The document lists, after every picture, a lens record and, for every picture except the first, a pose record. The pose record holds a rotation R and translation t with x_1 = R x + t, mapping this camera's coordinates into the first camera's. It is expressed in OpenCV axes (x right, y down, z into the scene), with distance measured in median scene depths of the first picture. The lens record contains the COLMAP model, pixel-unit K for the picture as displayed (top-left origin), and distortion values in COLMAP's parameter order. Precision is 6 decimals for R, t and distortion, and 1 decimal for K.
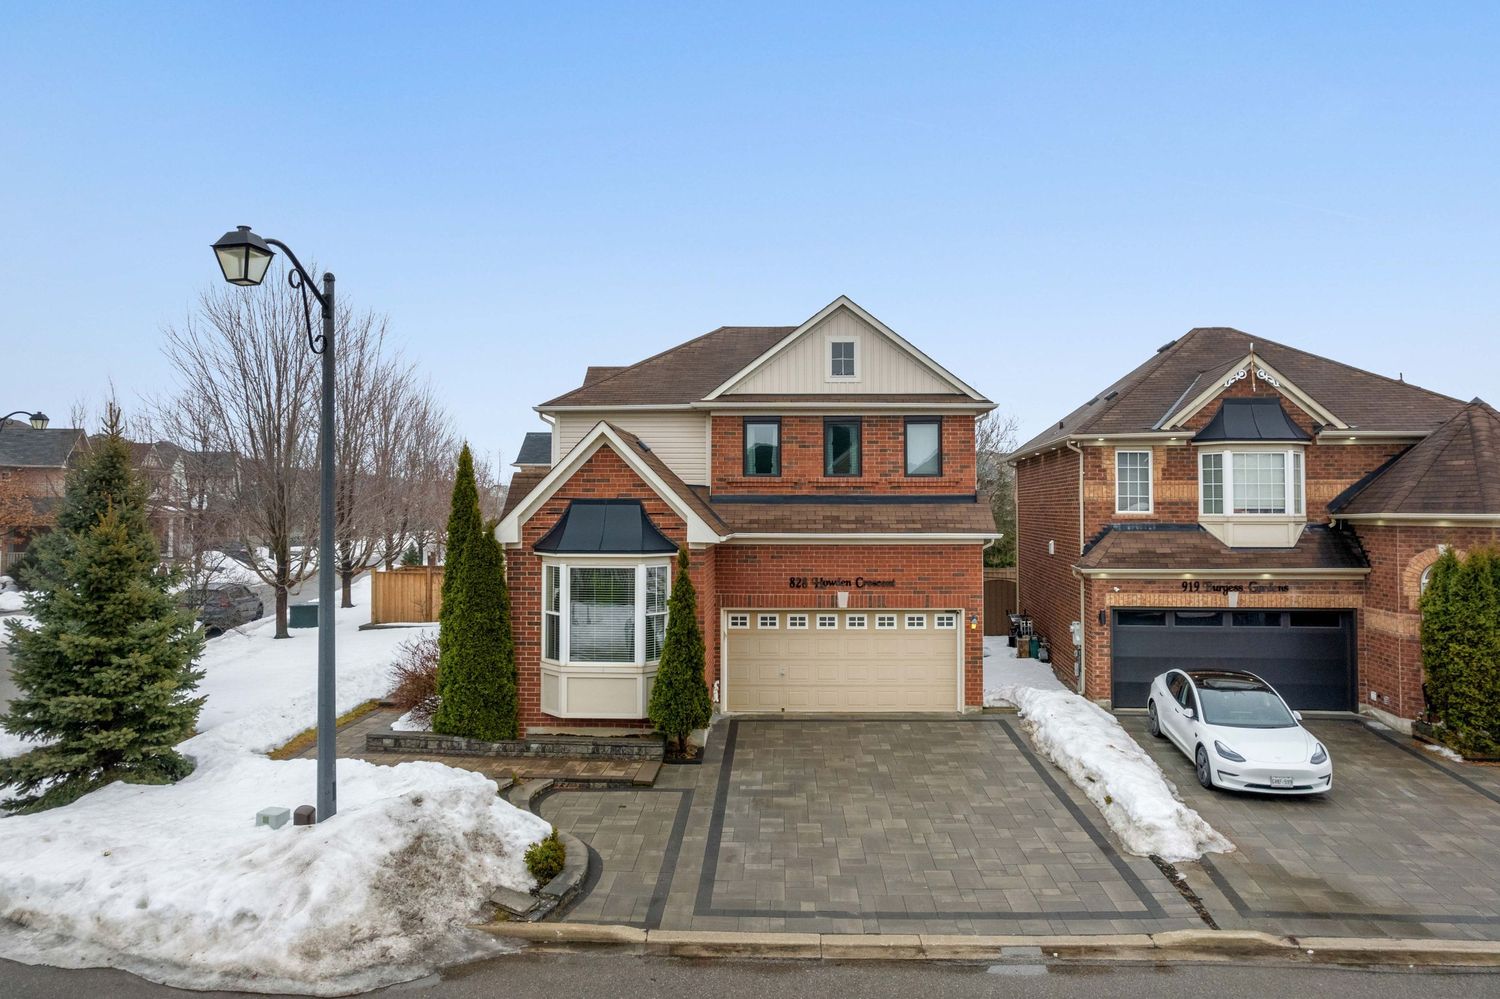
lens RADIAL K [[974.5, 0, 758.1], [0, 974.5, 477.9], [0, 0, 1]] dist [-0.083477, 0.076459]
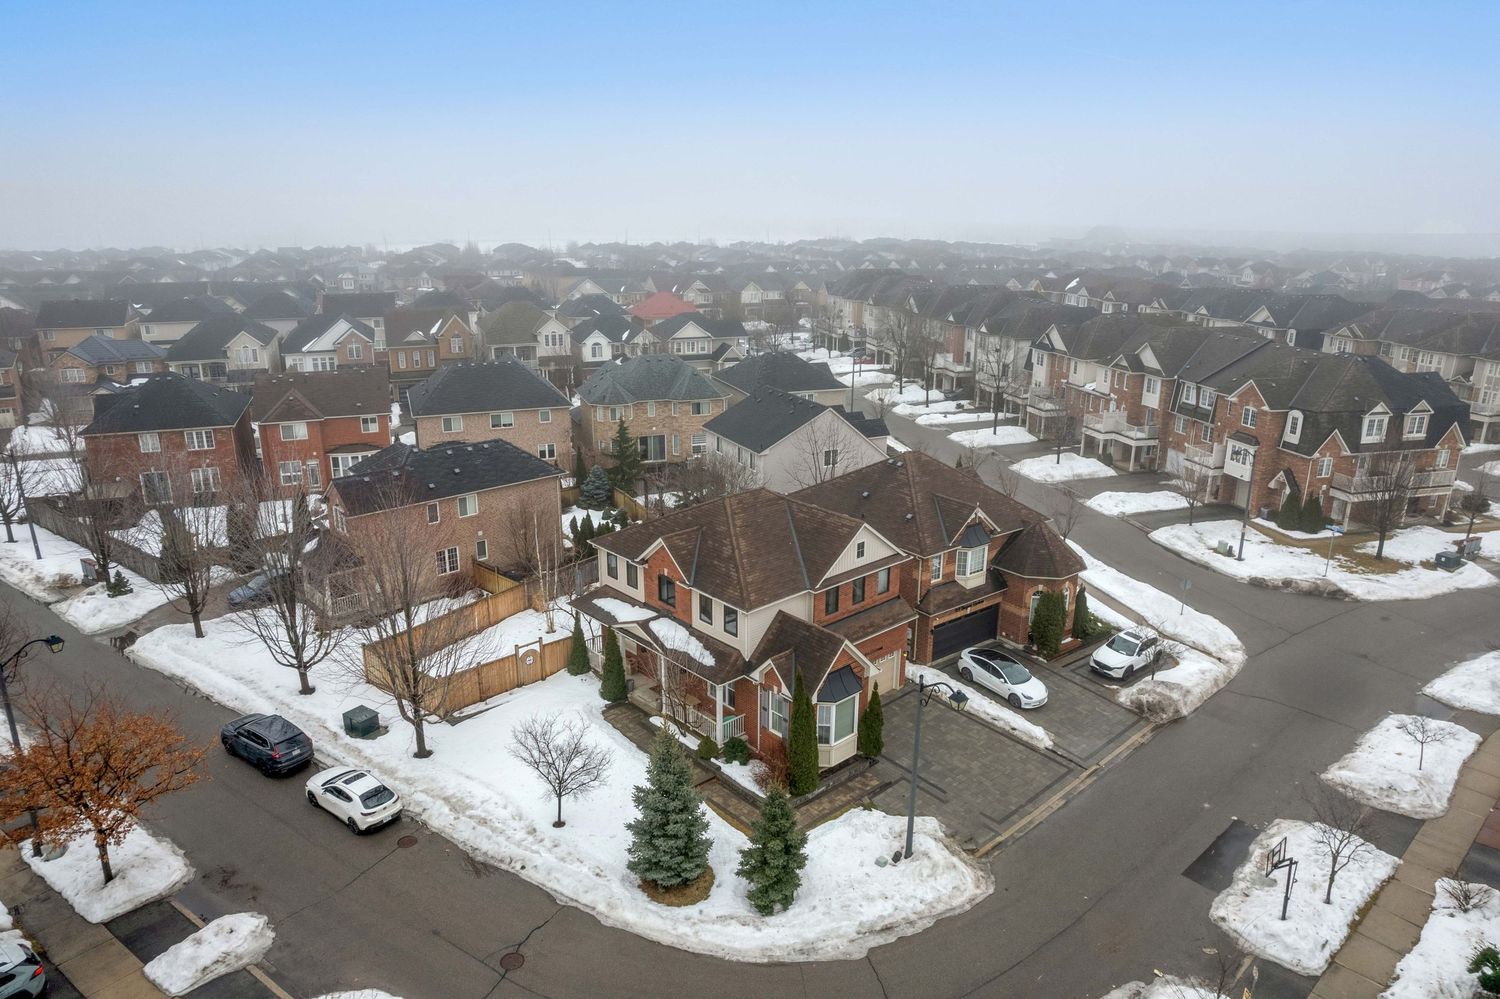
lens RADIAL K [[957.9, 0, 754.8], [0, 957.9, 501.4], [0, 0, 1]] dist [-0.069944, 0.057849]
pose [[0.718003, -0.198550, 0.667121, -1.989002], [-0.027339, 0.949667, 0.312066, -1.201838], [-0.695503, -0.242302, 0.676435, -0.248676]]
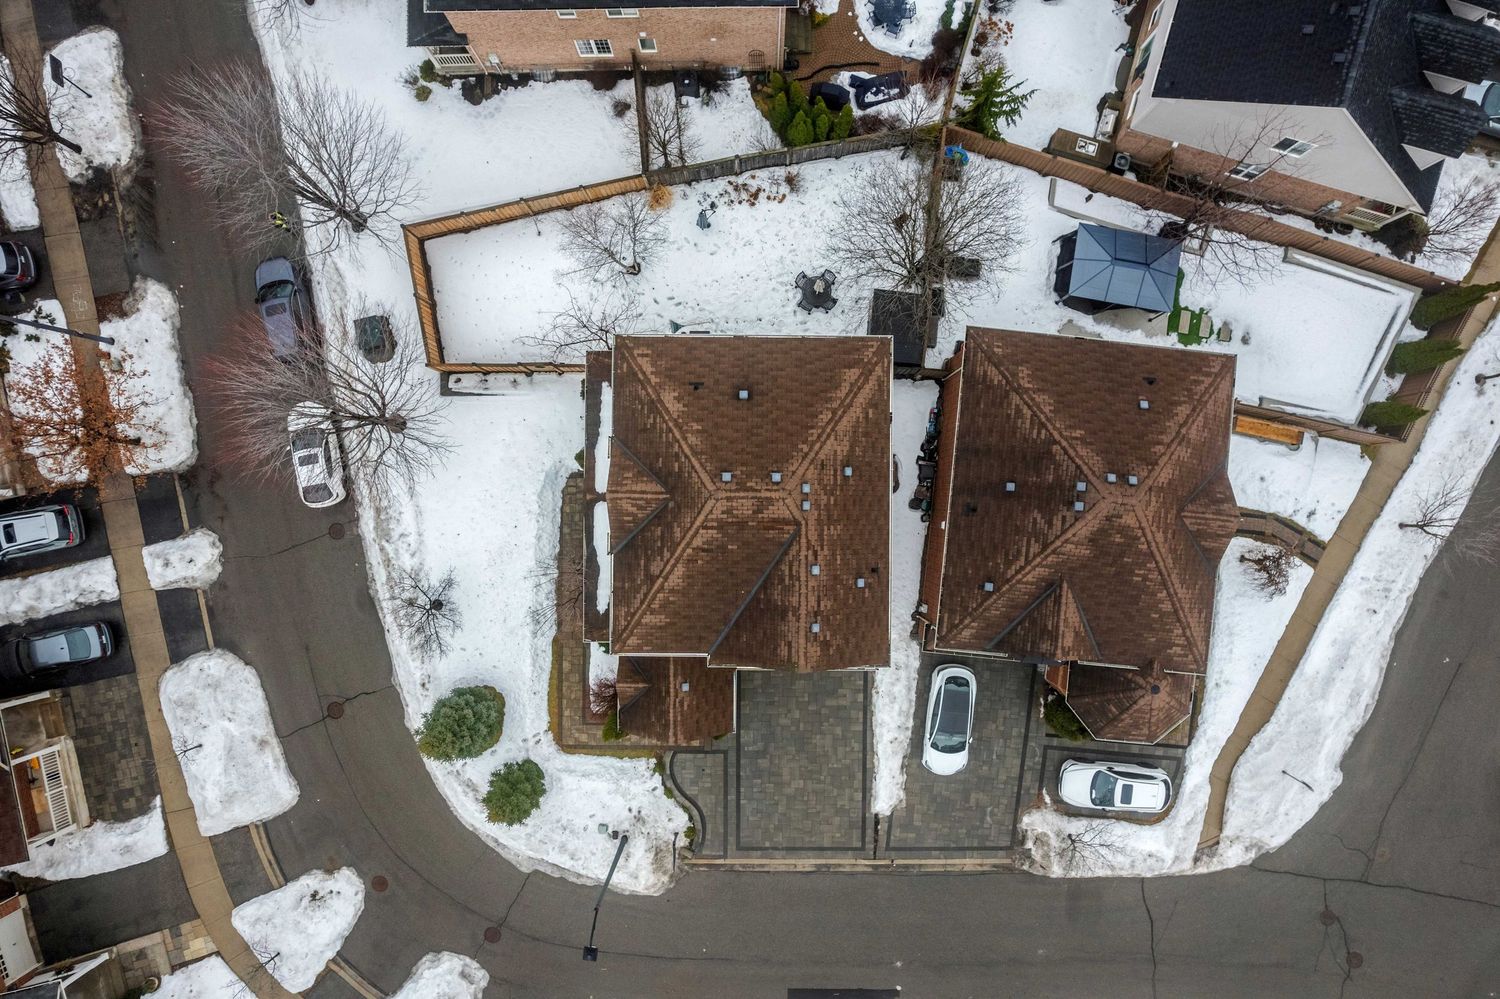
lens RADIAL K [[957.9, 0, 754.8], [0, 957.9, 501.4], [0, 0, 1]] dist [-0.069944, 0.057849]
pose [[0.999819, -0.018500, -0.004441, 0.034974], [0.004043, -0.021456, 0.999762, -2.429568], [-0.018591, -0.999599, -0.021378, 1.862185]]
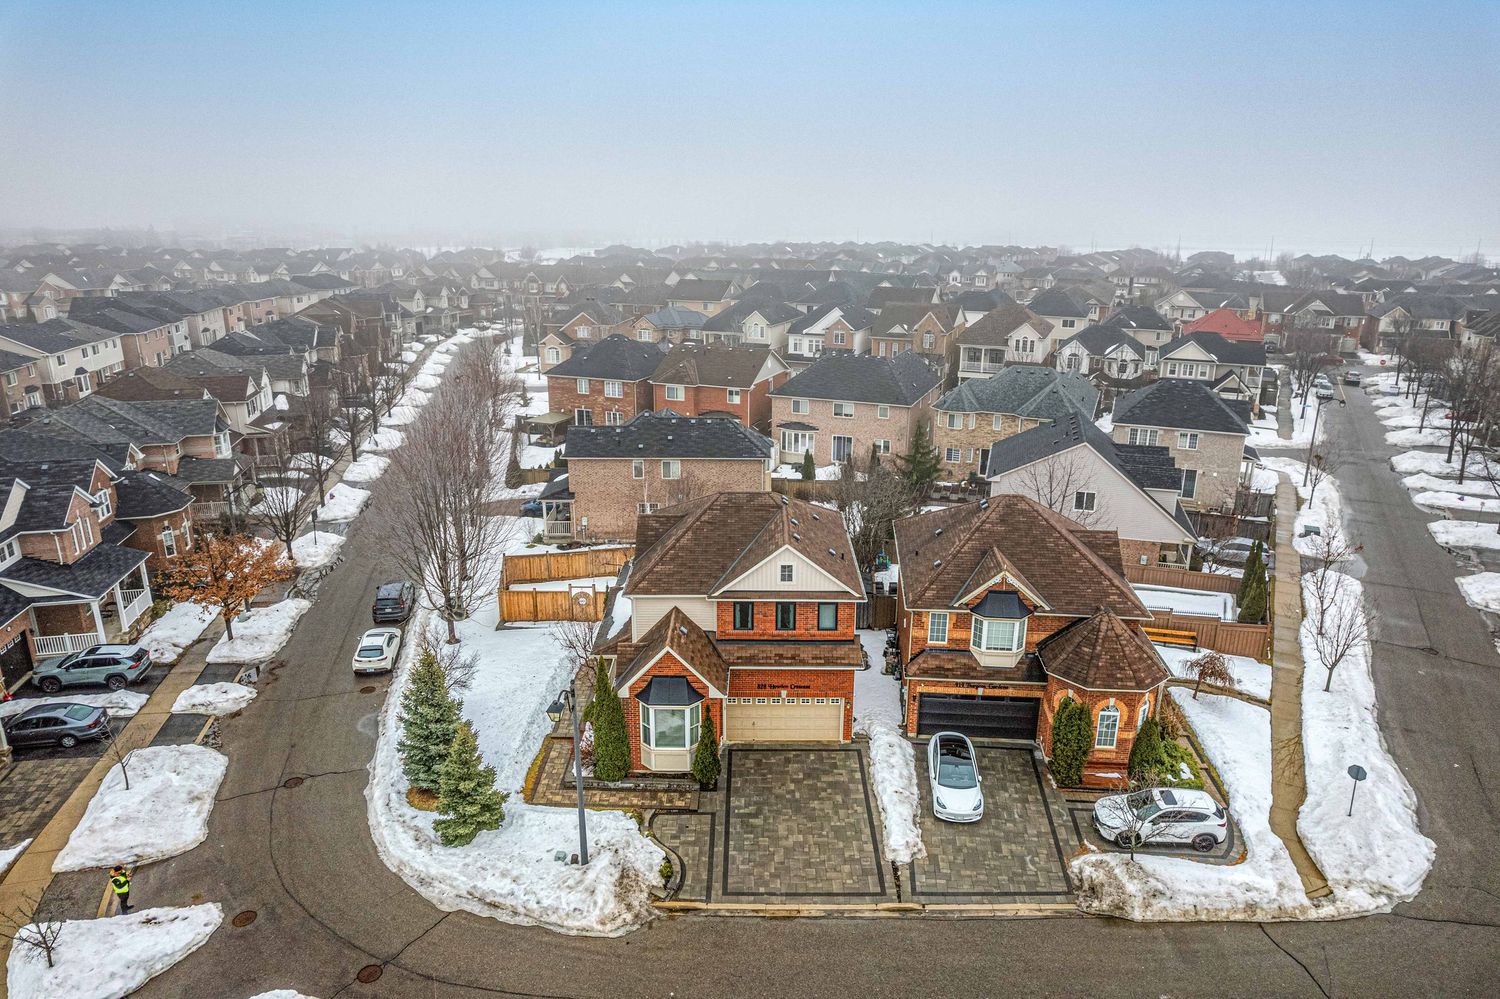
lens RADIAL K [[957.9, 0, 754.8], [0, 957.9, 501.4], [0, 0, 1]] dist [-0.069944, 0.057849]
pose [[0.999680, -0.002269, 0.025193, -0.029353], [-0.005934, 0.947138, 0.320771, -1.217956], [-0.024589, -0.320818, 0.946822, -1.015607]]
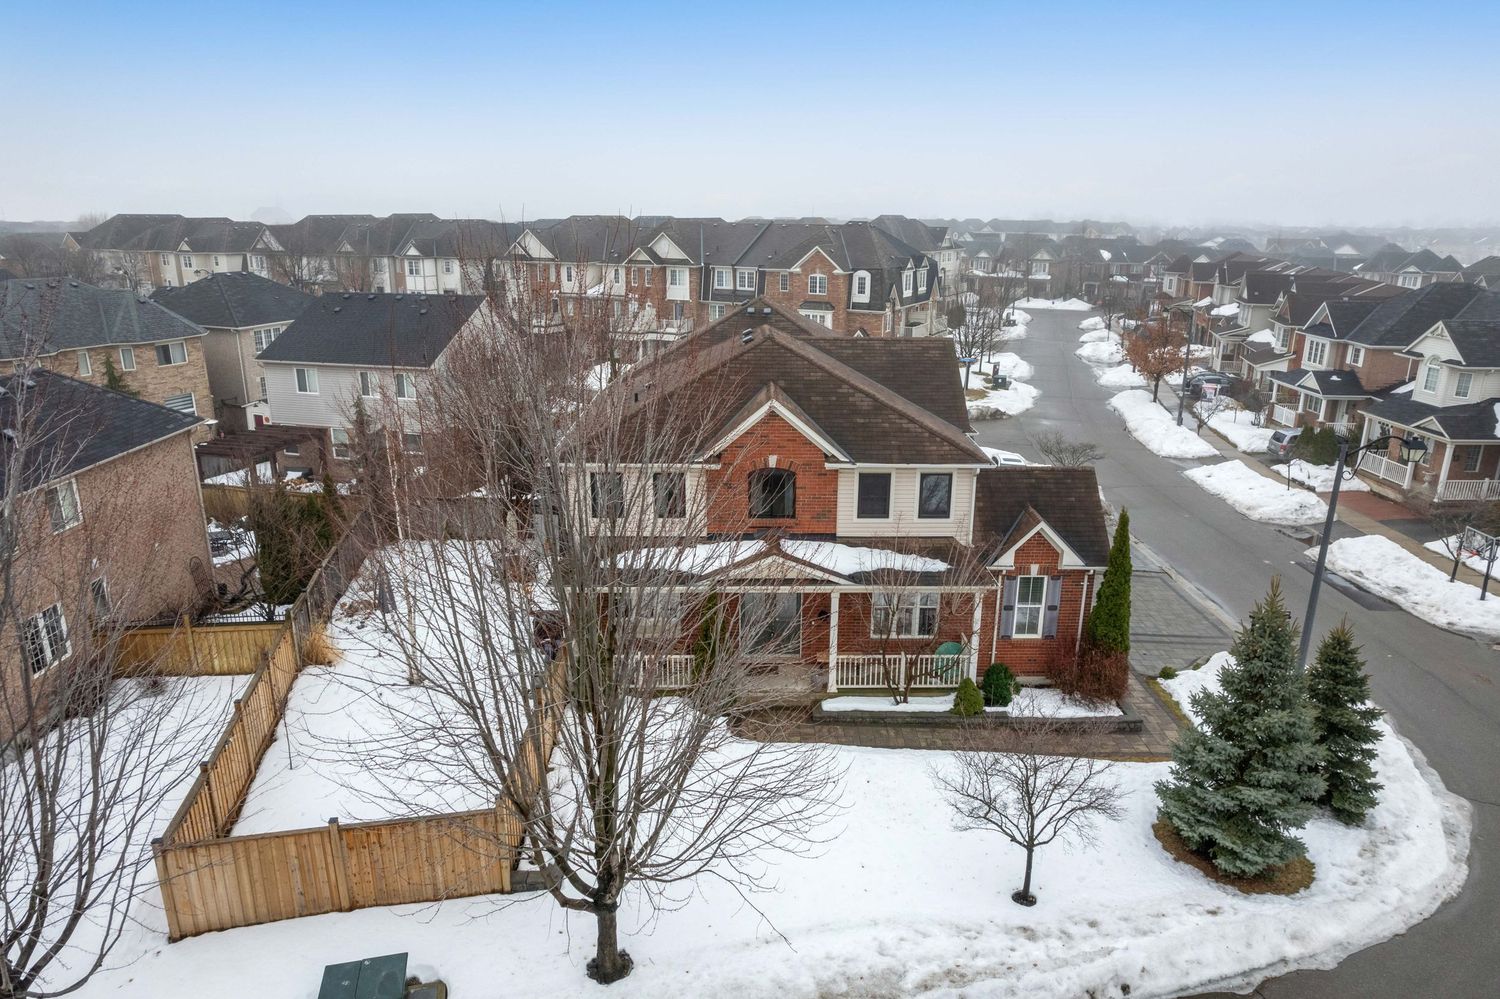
lens RADIAL K [[957.9, 0, 754.8], [0, 957.9, 501.4], [0, 0, 1]] dist [-0.069944, 0.057849]
pose [[-0.035935, -0.293750, 0.955206, -1.931330], [-0.037003, 0.955559, 0.292467, -0.521200], [-0.998669, -0.024836, -0.045208, 1.932001]]
